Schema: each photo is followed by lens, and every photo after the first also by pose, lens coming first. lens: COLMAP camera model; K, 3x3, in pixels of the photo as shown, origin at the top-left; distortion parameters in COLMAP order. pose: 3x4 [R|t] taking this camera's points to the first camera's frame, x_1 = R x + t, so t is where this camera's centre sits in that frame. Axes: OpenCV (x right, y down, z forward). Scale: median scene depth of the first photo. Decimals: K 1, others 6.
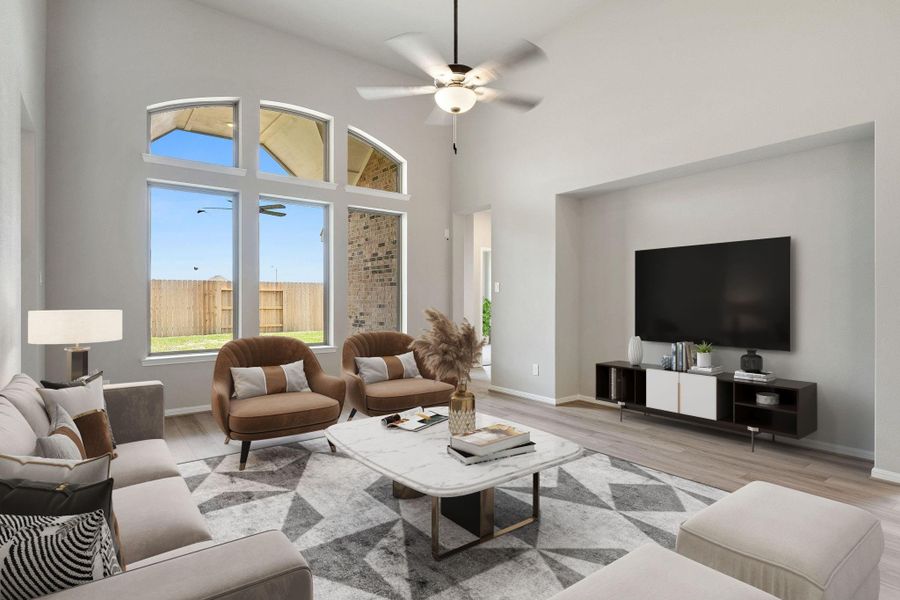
lens RADIAL K [[472.7, 0, 450.0], [0, 472.7, 300.0], [0, 0, 1]] dist [-0.002385, -0.000235]
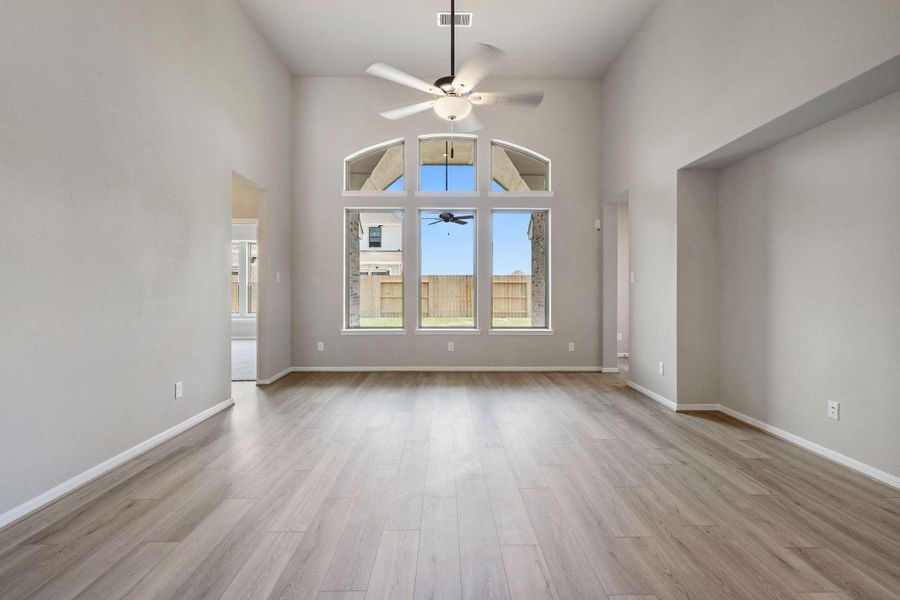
lens RADIAL K [[425.5, 0, 450.9], [0, 425.5, 277.5], [0, 0, 1]] dist [0.003425, 0.000211]
pose [[0.812110, -0.018807, -0.583201, 0.339577], [0.000983, 0.999523, -0.030863, 0.000981], [0.583503, 0.024491, 0.811741, 0.114240]]
